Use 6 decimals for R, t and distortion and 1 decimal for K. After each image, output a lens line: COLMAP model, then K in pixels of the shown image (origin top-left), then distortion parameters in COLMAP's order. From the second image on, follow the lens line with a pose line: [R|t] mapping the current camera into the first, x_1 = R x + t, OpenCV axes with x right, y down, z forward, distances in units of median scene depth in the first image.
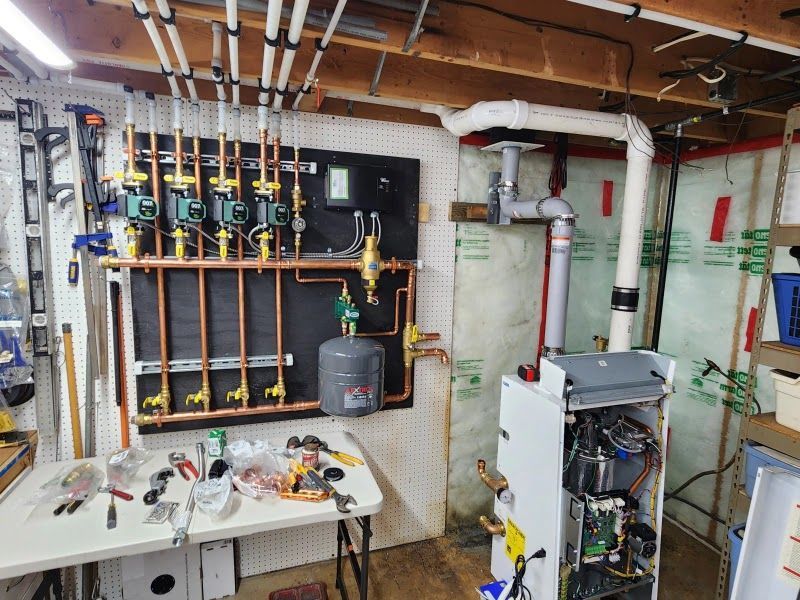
lens RADIAL K [[447.8, 0, 400.0], [0, 447.8, 300.0], [0, 0, 1]] dist [-0.001070, 0.000231]
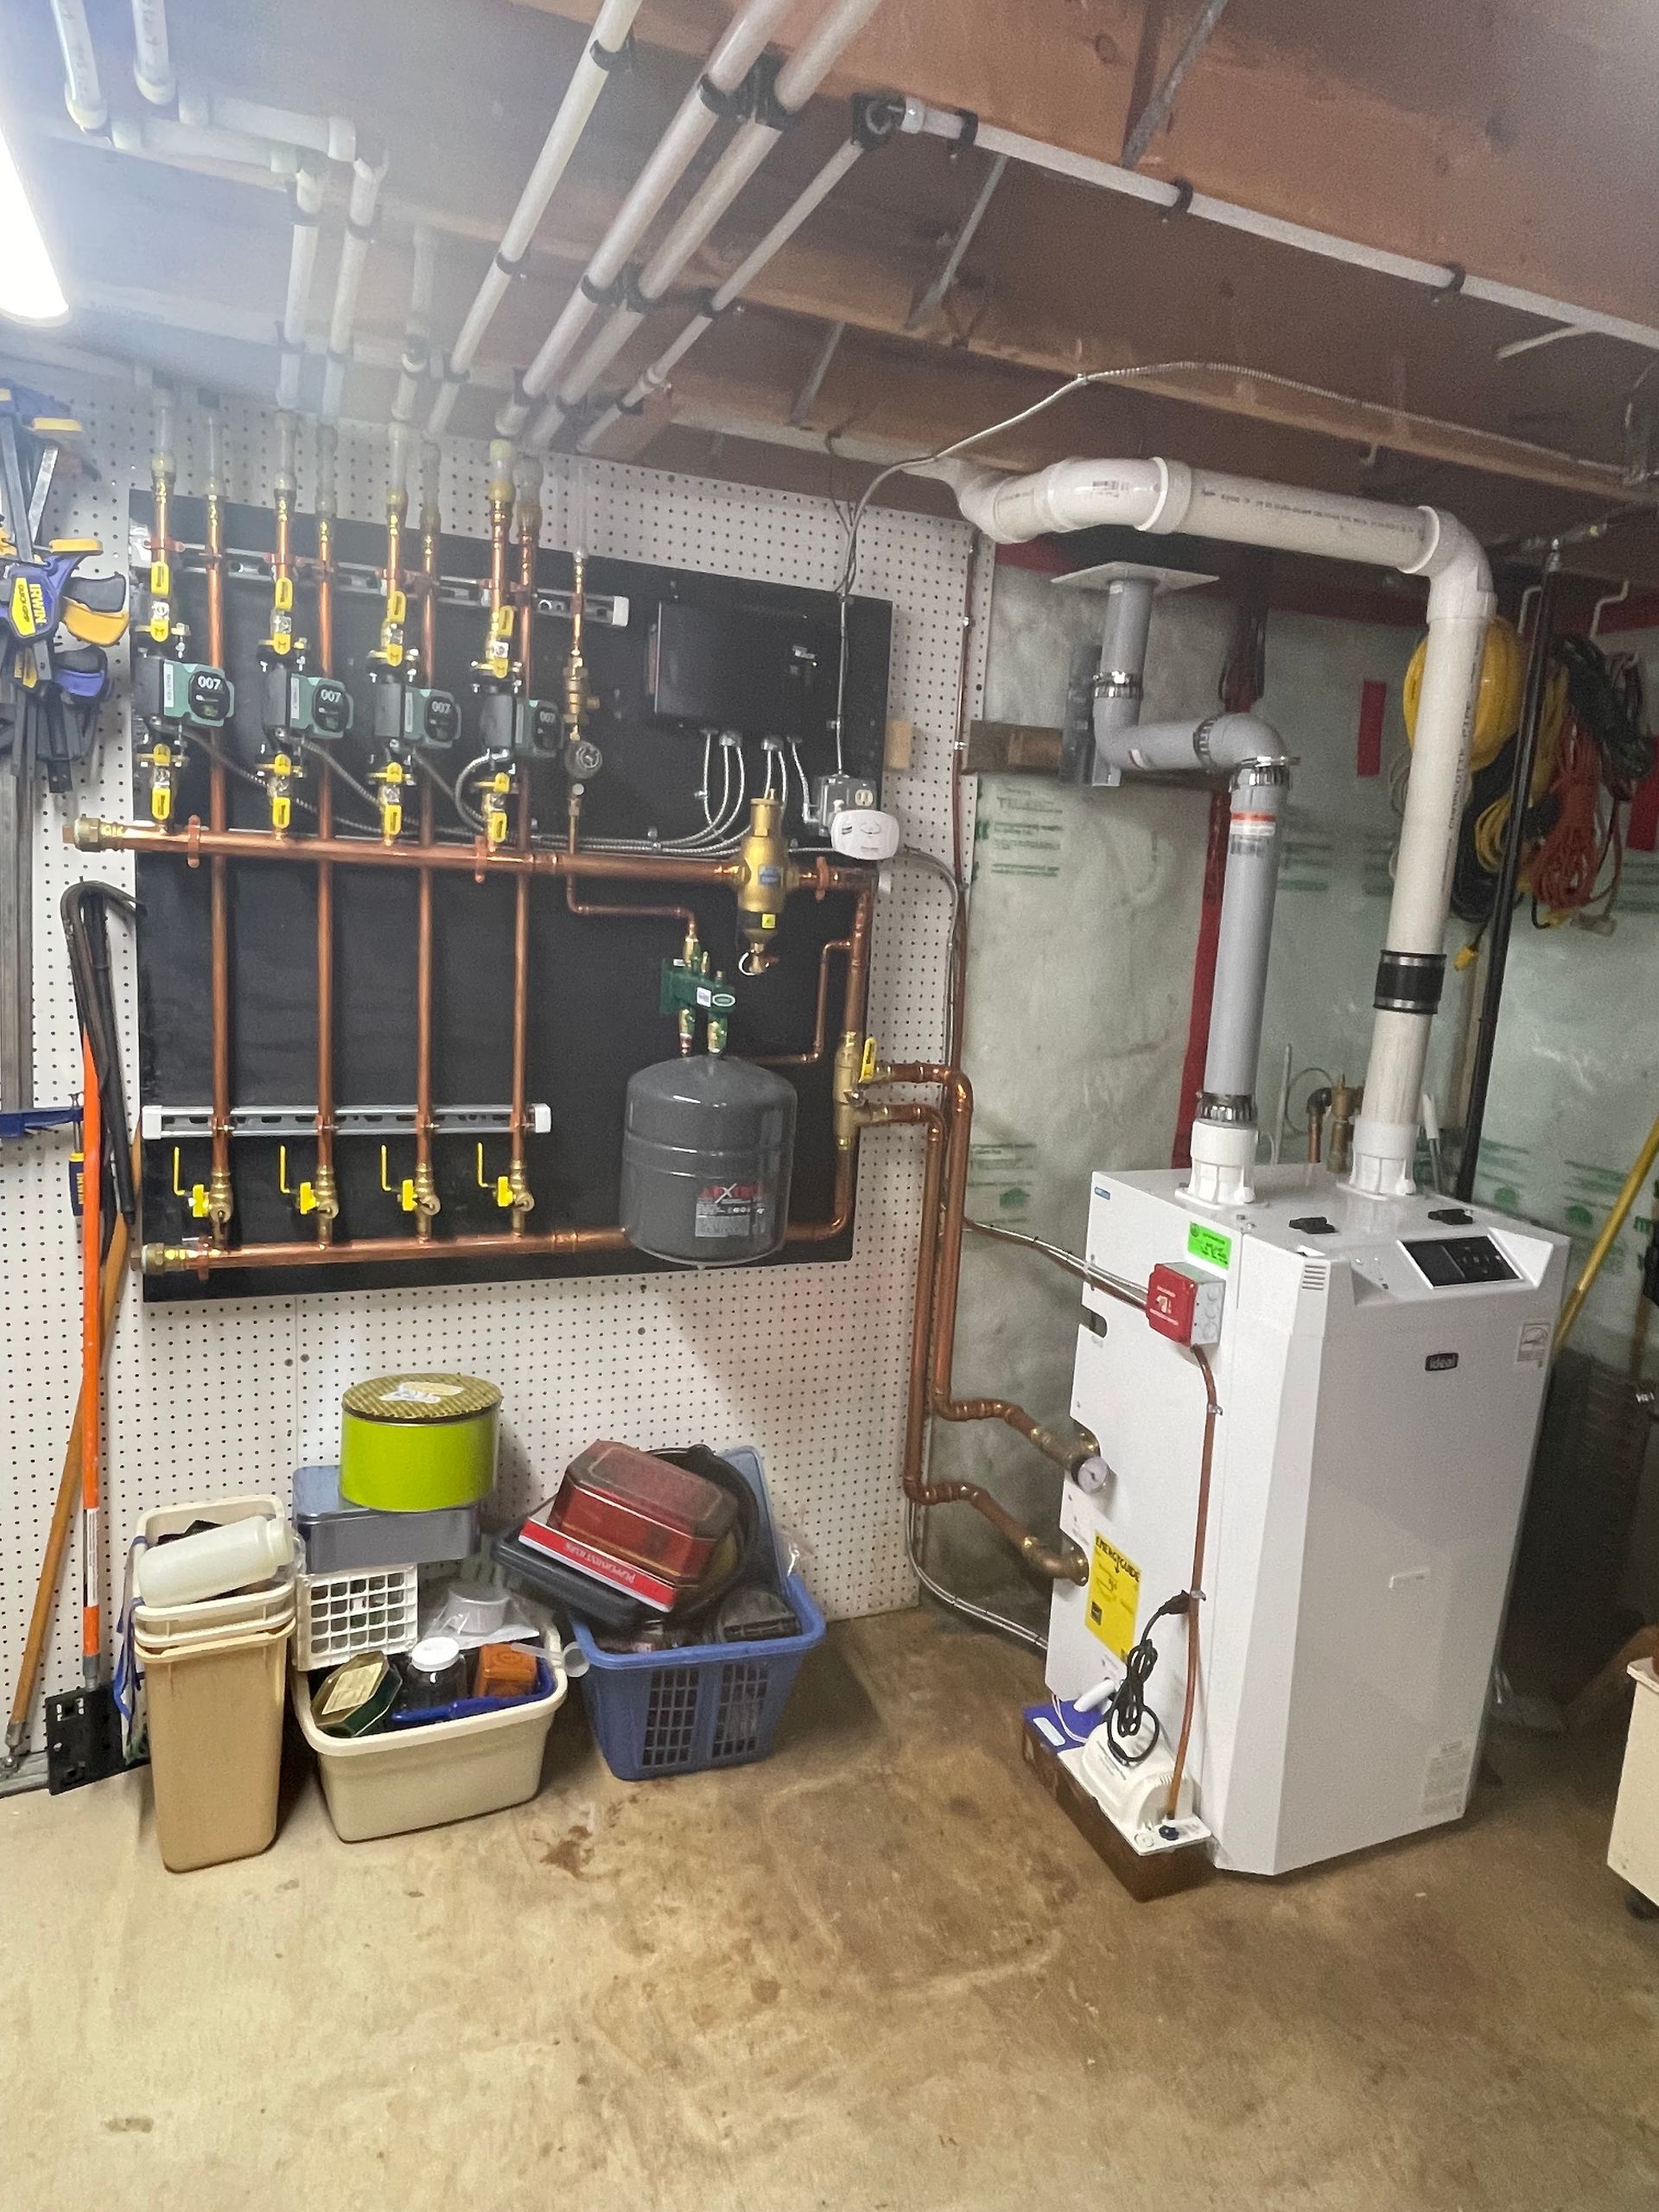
lens RADIAL K [[1346.1, 0, 820.5], [0, 1346.1, 1073.0], [0, 0, 1]] dist [0.037037, -0.060945]
pose [[0.998042, 0.023722, 0.057883, -0.080622], [-0.025292, 0.999327, 0.026557, 0.060889], [-0.057214, -0.027969, 0.997970, -0.161938]]
